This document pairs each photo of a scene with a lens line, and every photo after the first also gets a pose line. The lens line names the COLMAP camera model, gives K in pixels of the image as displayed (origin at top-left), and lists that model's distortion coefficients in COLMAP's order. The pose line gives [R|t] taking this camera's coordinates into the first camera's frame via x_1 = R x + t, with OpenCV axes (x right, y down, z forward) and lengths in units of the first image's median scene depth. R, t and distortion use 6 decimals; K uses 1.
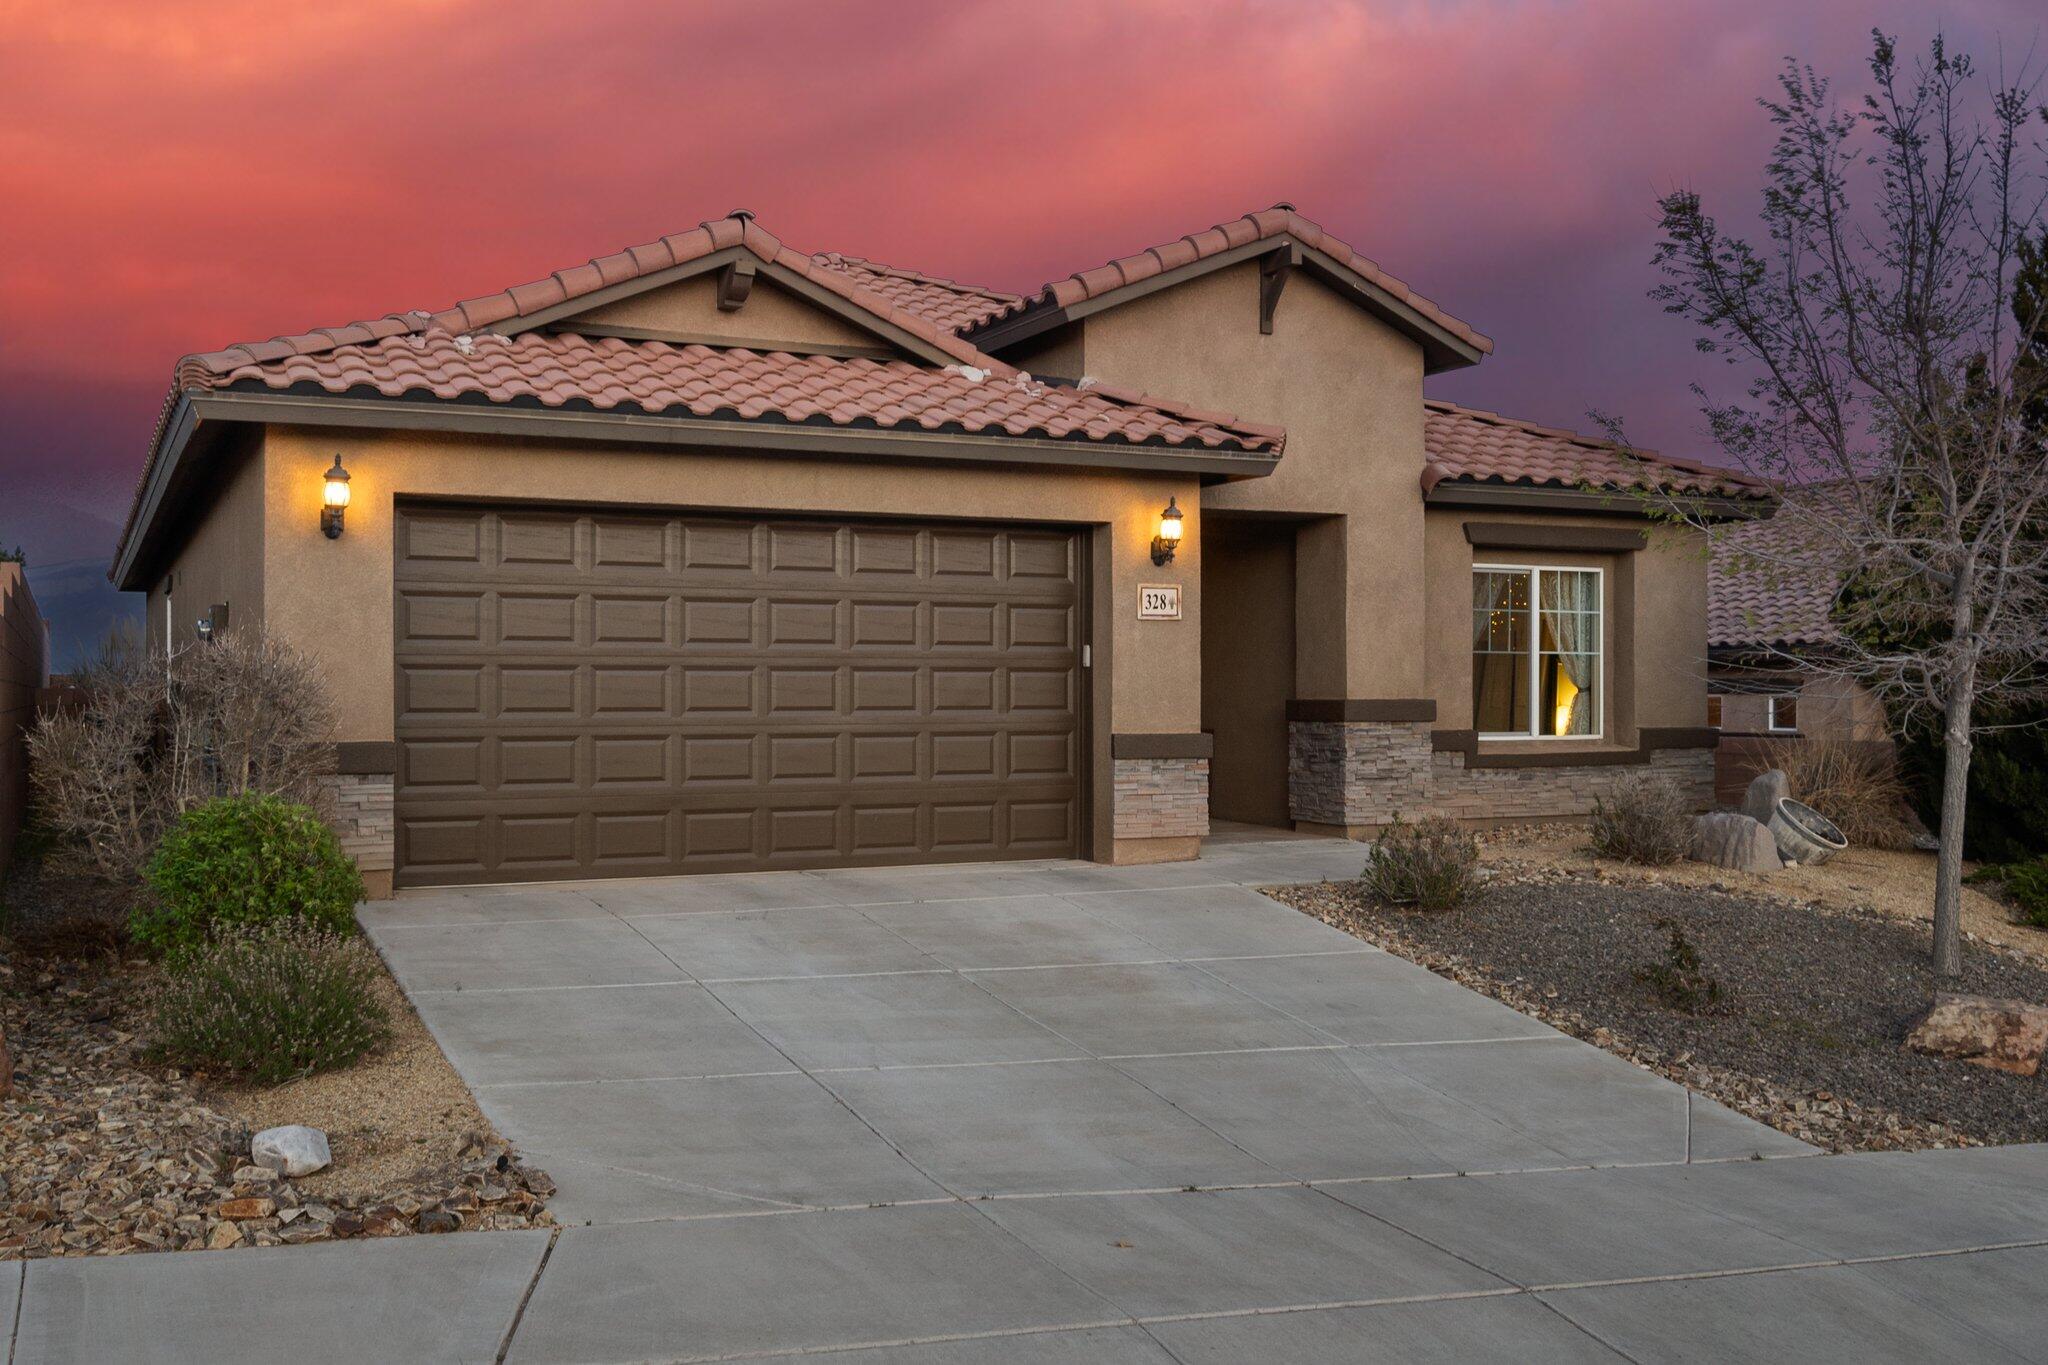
lens RADIAL K [[1897.1, 0, 1023.4], [0, 1897.1, 691.3], [0, 0, 1]] dist [-0.004834, 0.000000]
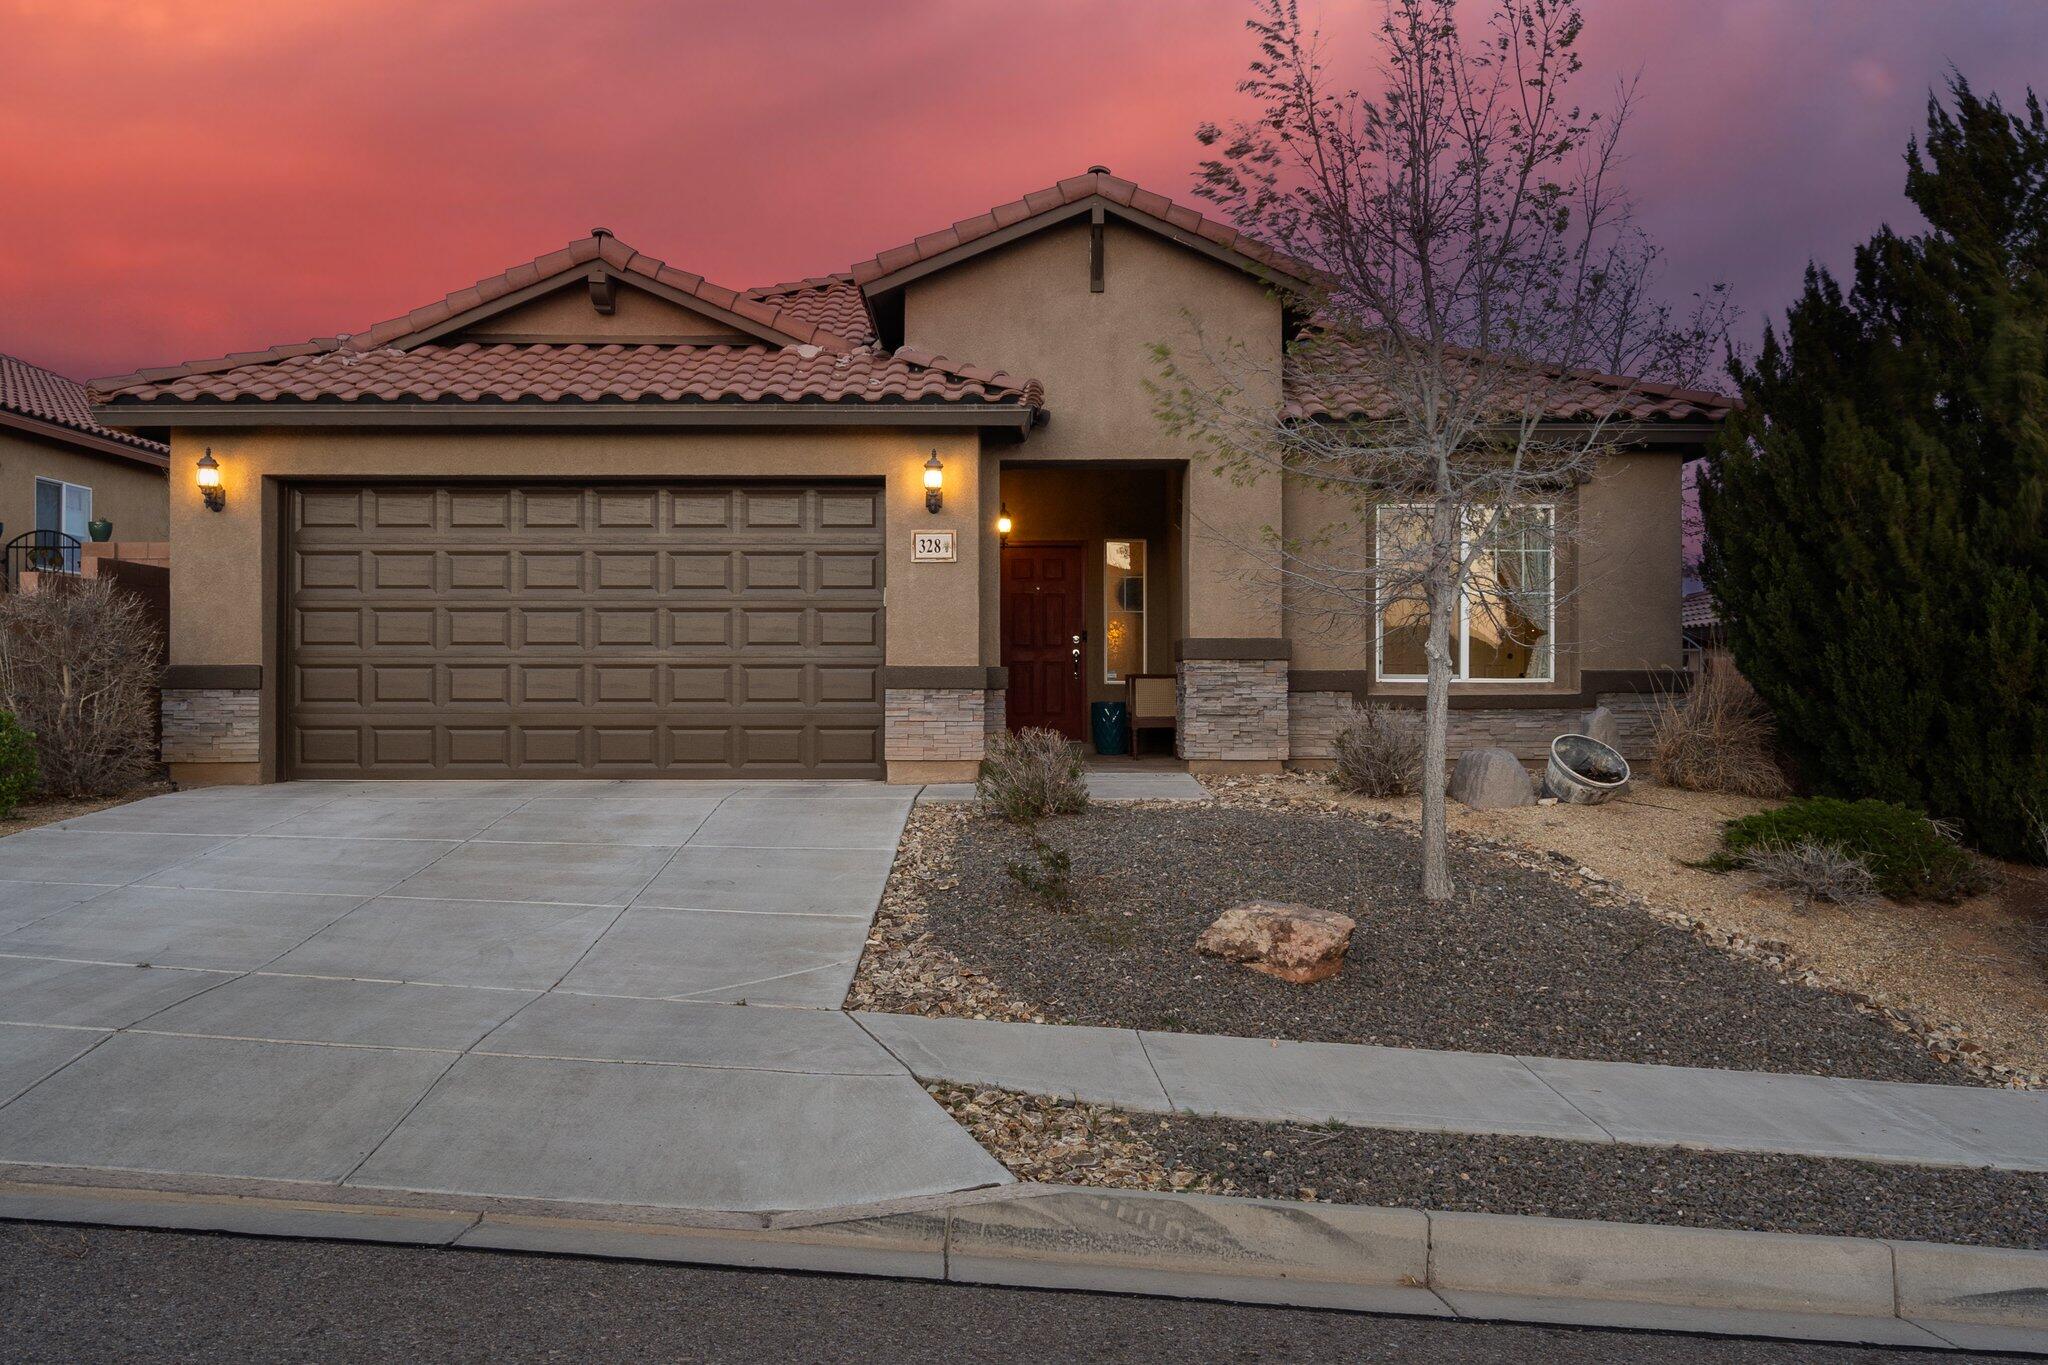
lens RADIAL K [[1887.3, 0, 1023.8], [0, 1887.3, 674.8], [0, 0, 1]] dist [-0.000427, 0.000000]
pose [[0.907132, -0.001695, -0.420842, 0.580424], [-0.000892, 0.999982, -0.005949, 0.033862], [0.420845, 0.005772, 0.907114, 0.031728]]
